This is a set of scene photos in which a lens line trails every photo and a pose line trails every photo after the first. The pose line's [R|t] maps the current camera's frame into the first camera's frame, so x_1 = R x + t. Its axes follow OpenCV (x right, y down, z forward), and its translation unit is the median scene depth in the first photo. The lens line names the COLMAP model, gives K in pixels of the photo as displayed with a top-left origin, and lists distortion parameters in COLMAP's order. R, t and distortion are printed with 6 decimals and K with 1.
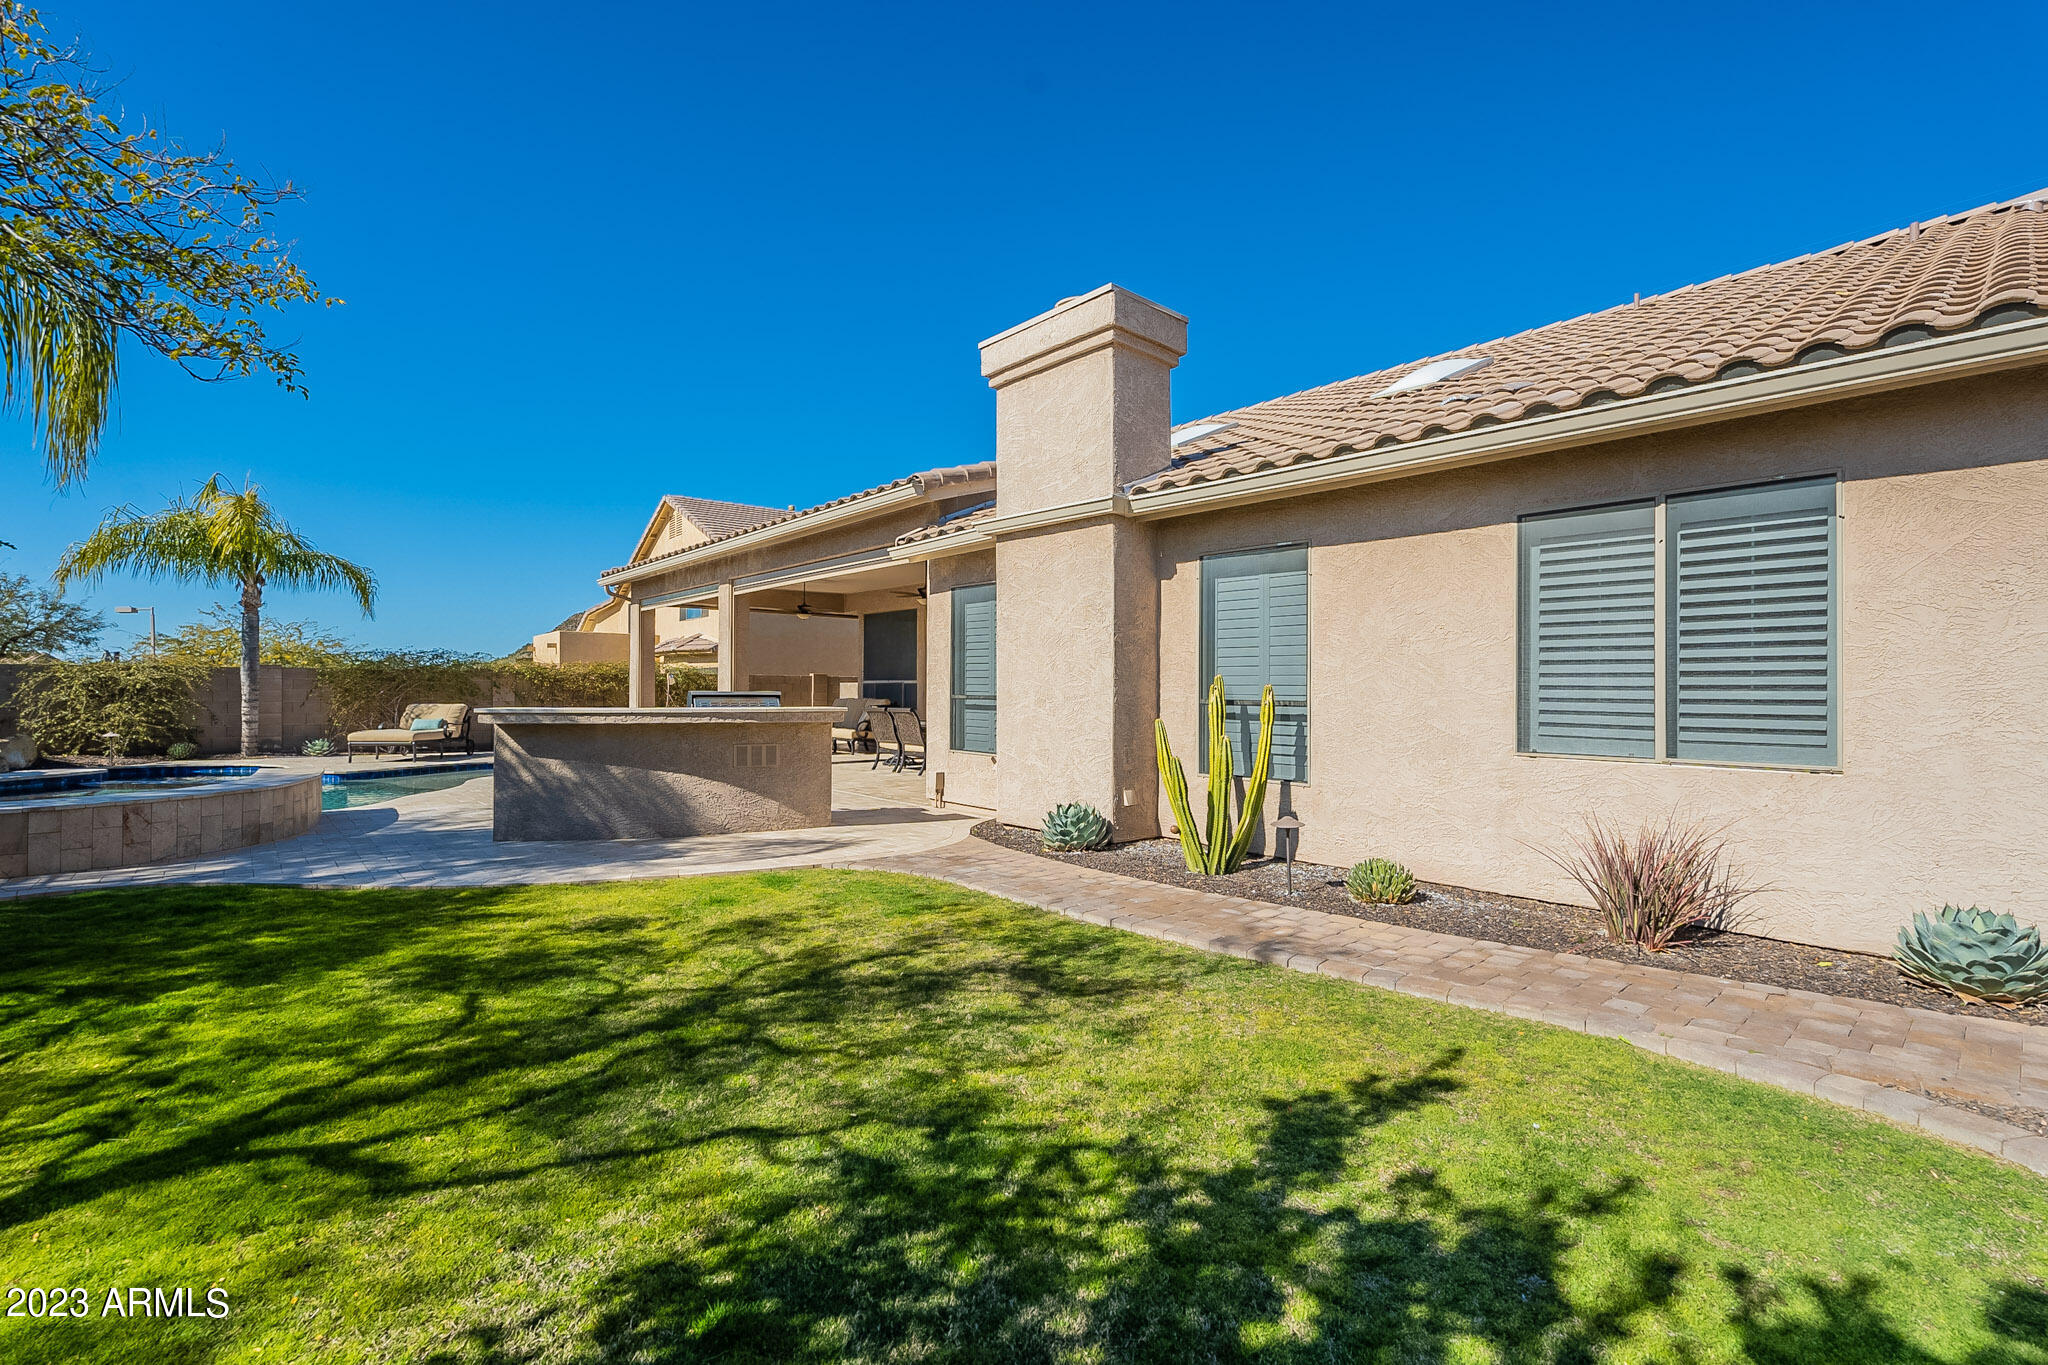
lens RADIAL K [[913.3, 0, 1014.9], [0, 913.3, 689.8], [0, 0, 1]] dist [0.000583, -0.000387]
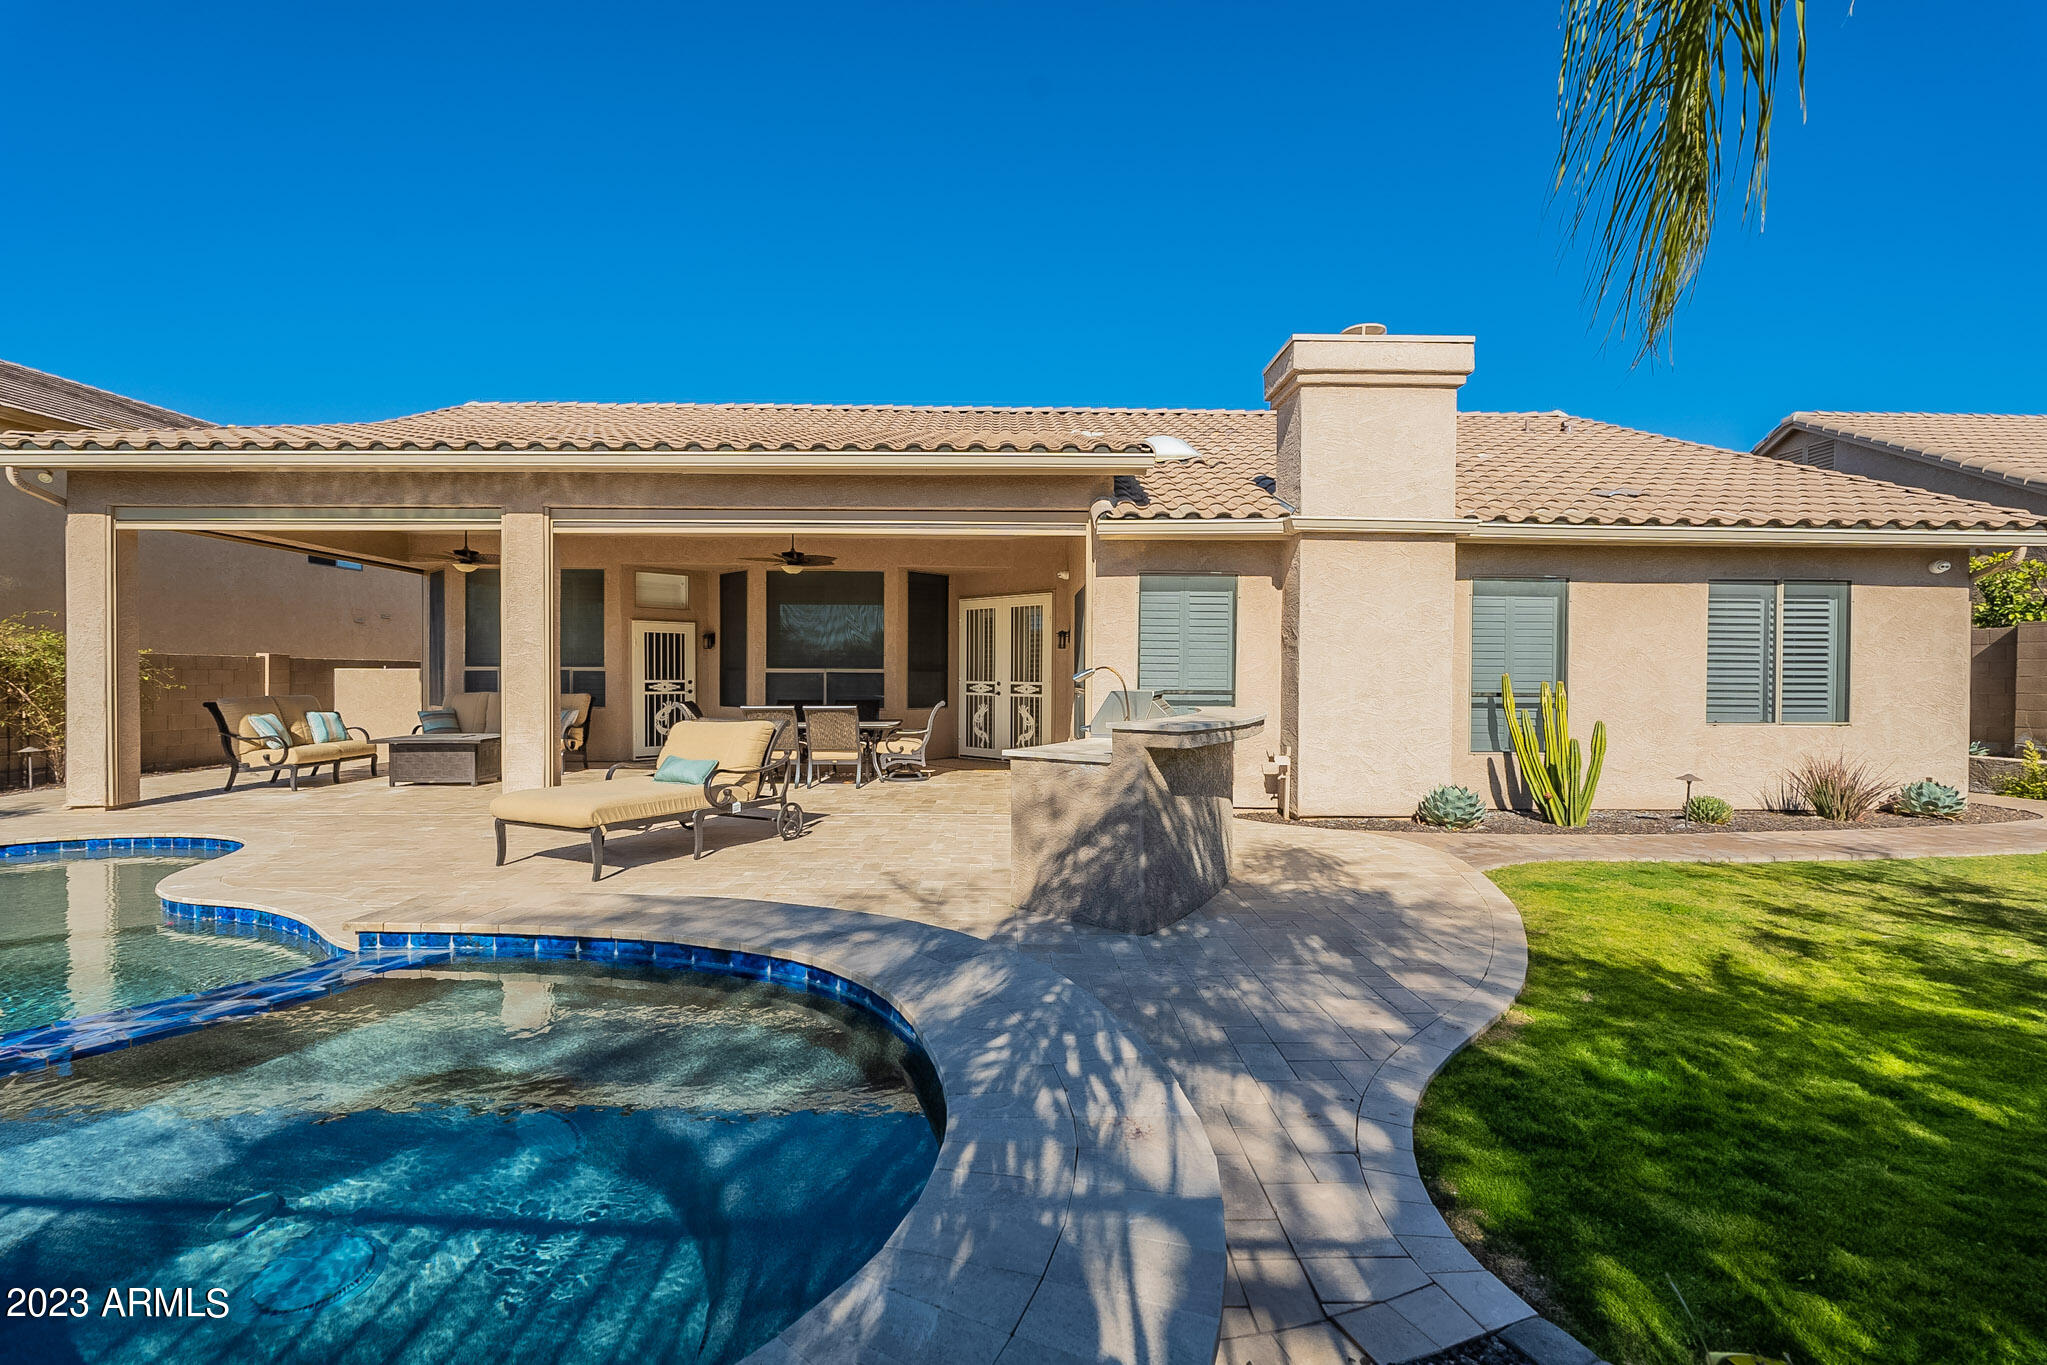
lens RADIAL K [[912.9, 0, 1014.4], [0, 912.9, 689.8], [0, 0, 1]] dist [0.000583, -0.000387]
pose [[0.639564, -0.014502, 0.768601, -0.554534], [-0.000821, 0.999809, 0.019548, -0.008192], [-0.768738, -0.013133, 0.639429, 0.331633]]
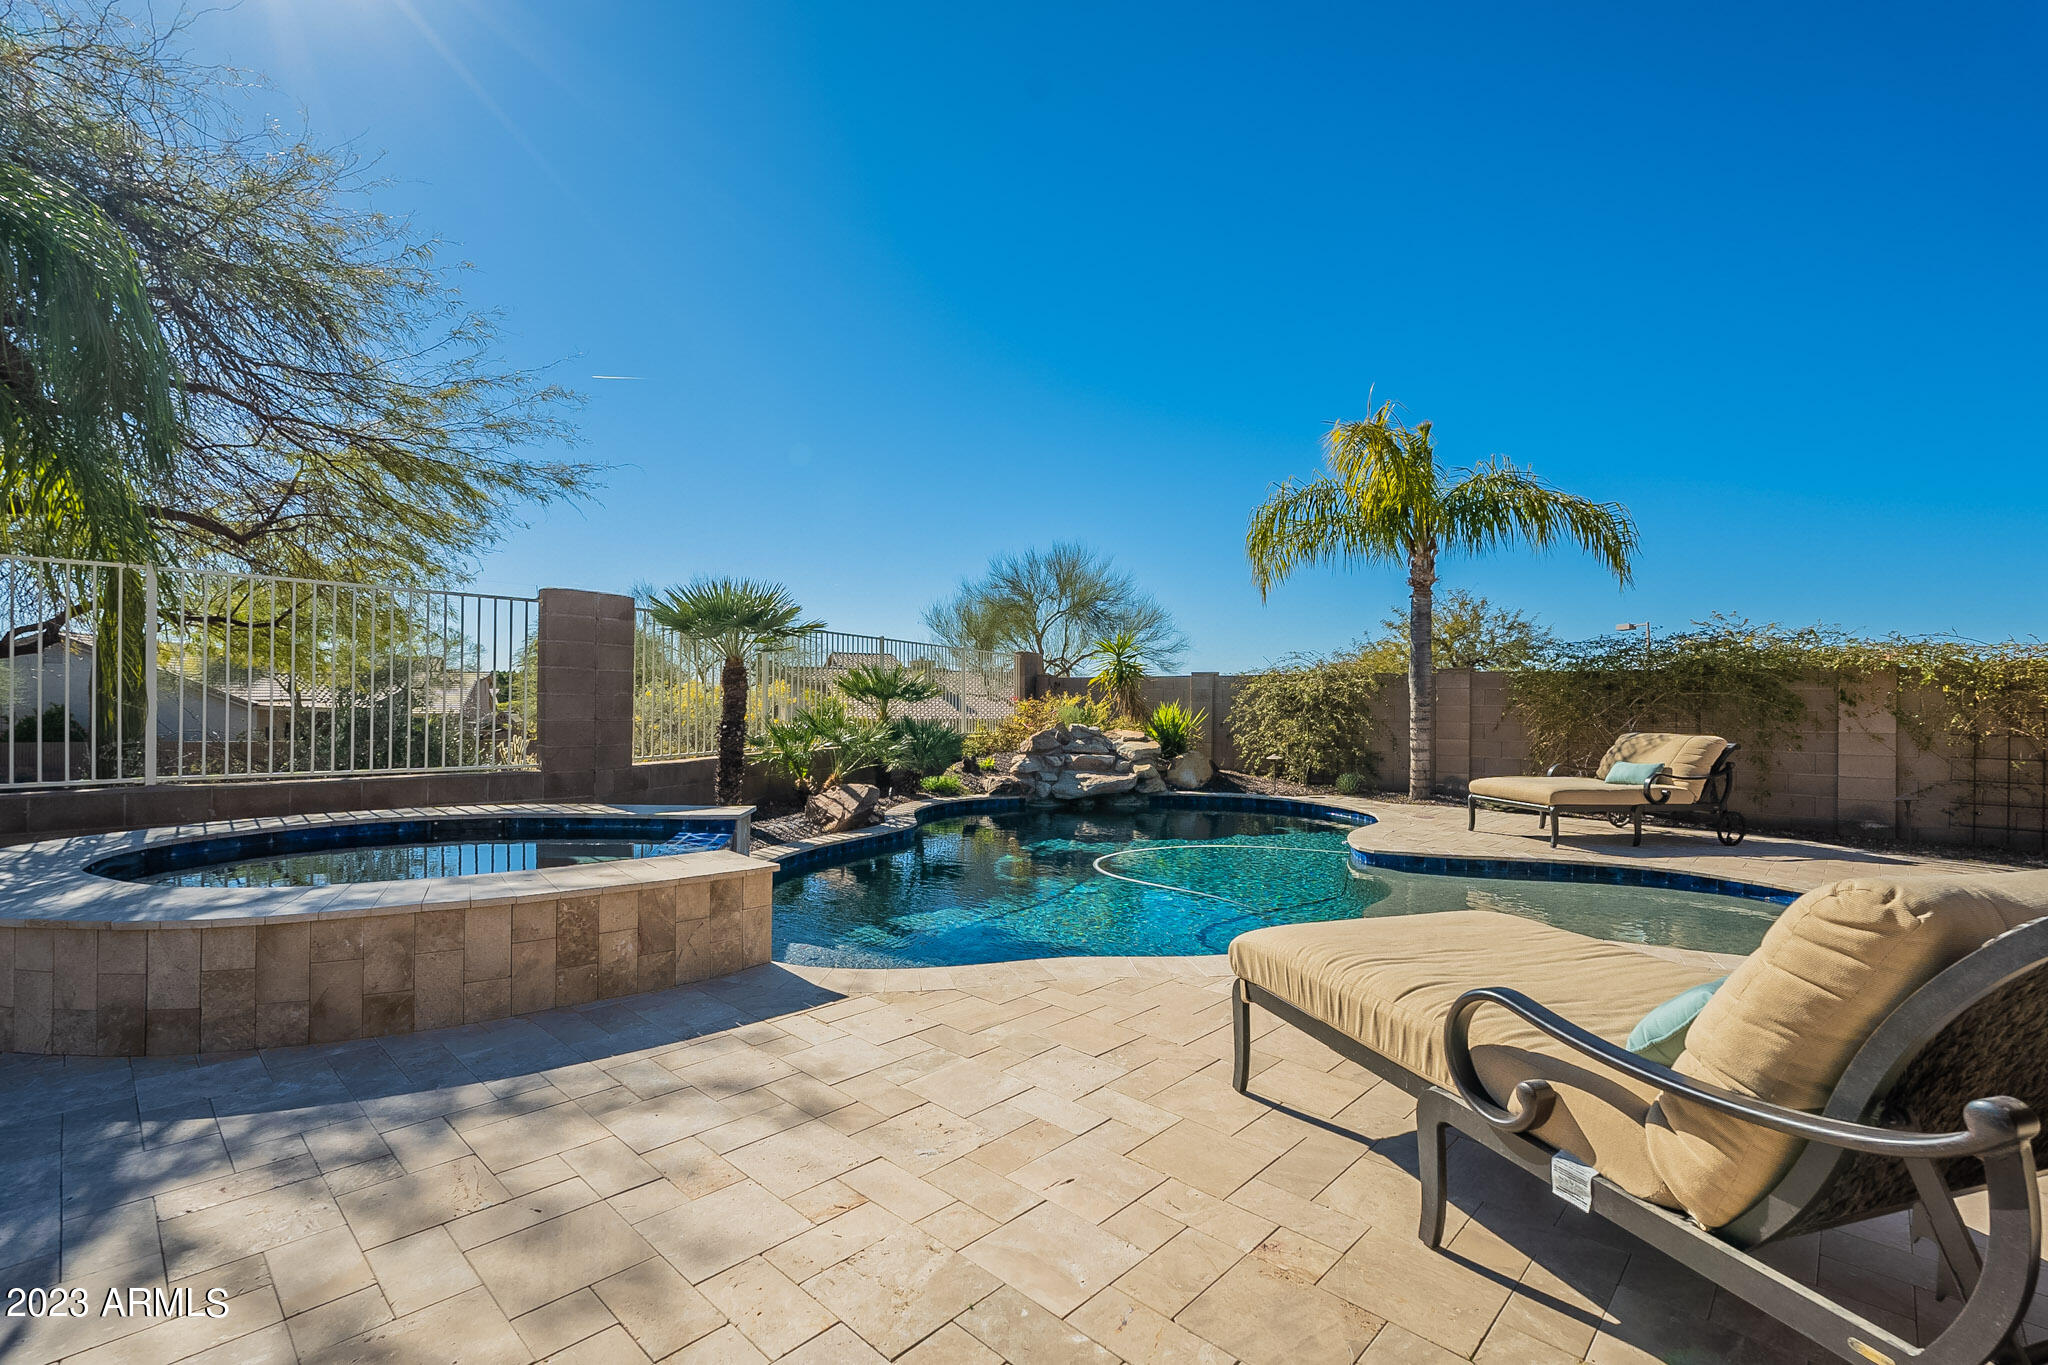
lens RADIAL K [[913.3, 0, 1014.9], [0, 913.3, 689.8], [0, 0, 1]] dist [0.000583, -0.000387]
pose [[0.106269, -0.012247, -0.994262, -0.182545], [-0.012189, 0.999833, -0.013618, 0.002266], [0.994263, 0.013567, 0.106102, 0.650378]]
